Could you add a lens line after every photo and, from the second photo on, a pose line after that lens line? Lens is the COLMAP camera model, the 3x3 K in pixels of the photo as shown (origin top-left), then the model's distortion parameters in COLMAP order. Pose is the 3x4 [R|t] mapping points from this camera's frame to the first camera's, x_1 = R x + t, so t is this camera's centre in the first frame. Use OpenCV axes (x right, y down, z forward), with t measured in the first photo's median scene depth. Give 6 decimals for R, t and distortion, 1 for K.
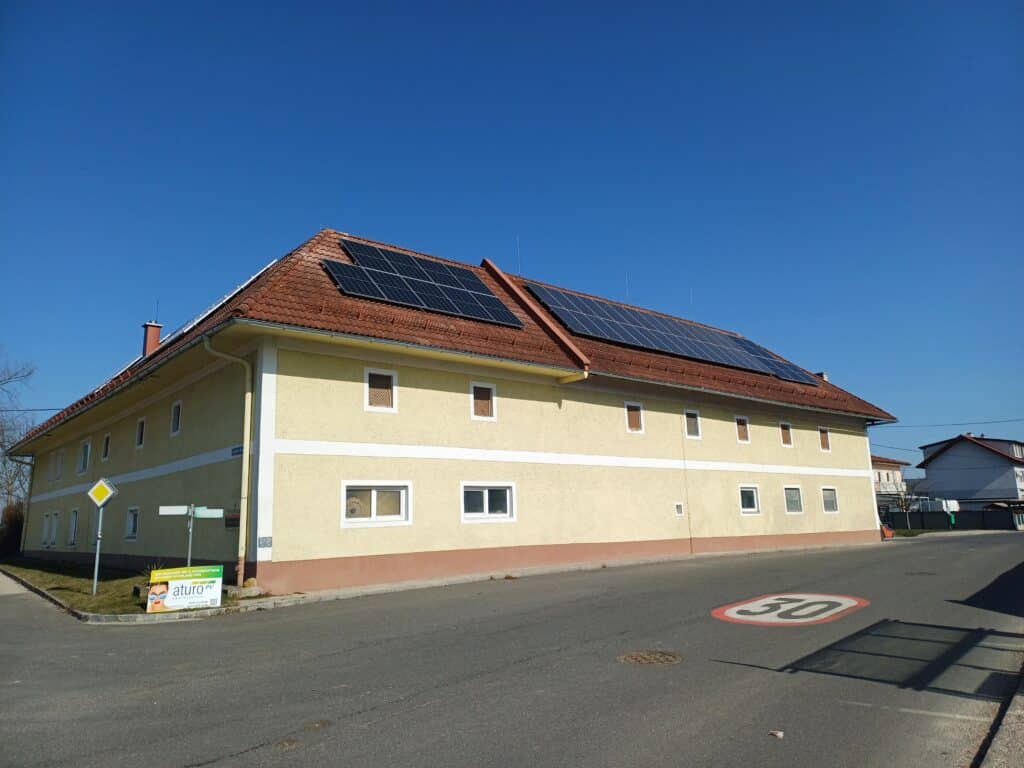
lens RADIAL K [[716.5, 0, 512.0], [0, 716.5, 384.0], [0, 0, 1]] dist [0.050767, 0.000447]
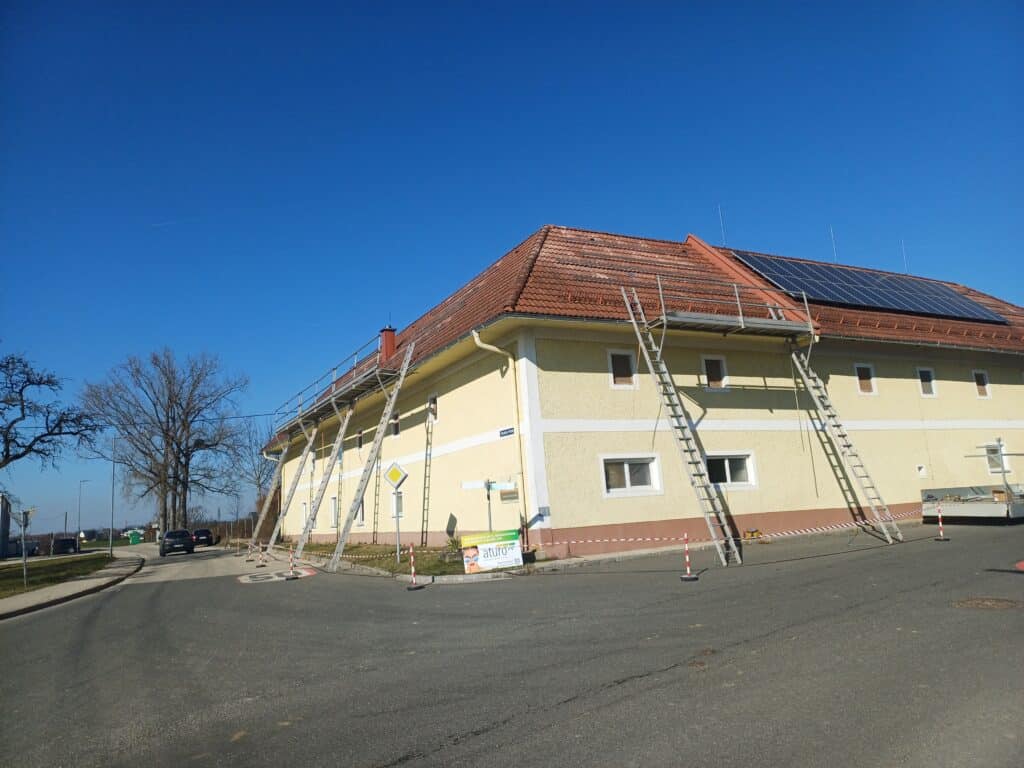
lens RADIAL K [[739.3, 0, 510.9], [0, 739.3, 359.8], [0, 0, 1]] dist [0.003252, 0.001846]
pose [[0.976833, -0.066889, -0.203282, -0.125560], [0.068290, 0.997666, -0.000121, -0.016928], [0.202816, -0.013764, 0.979120, -0.108609]]
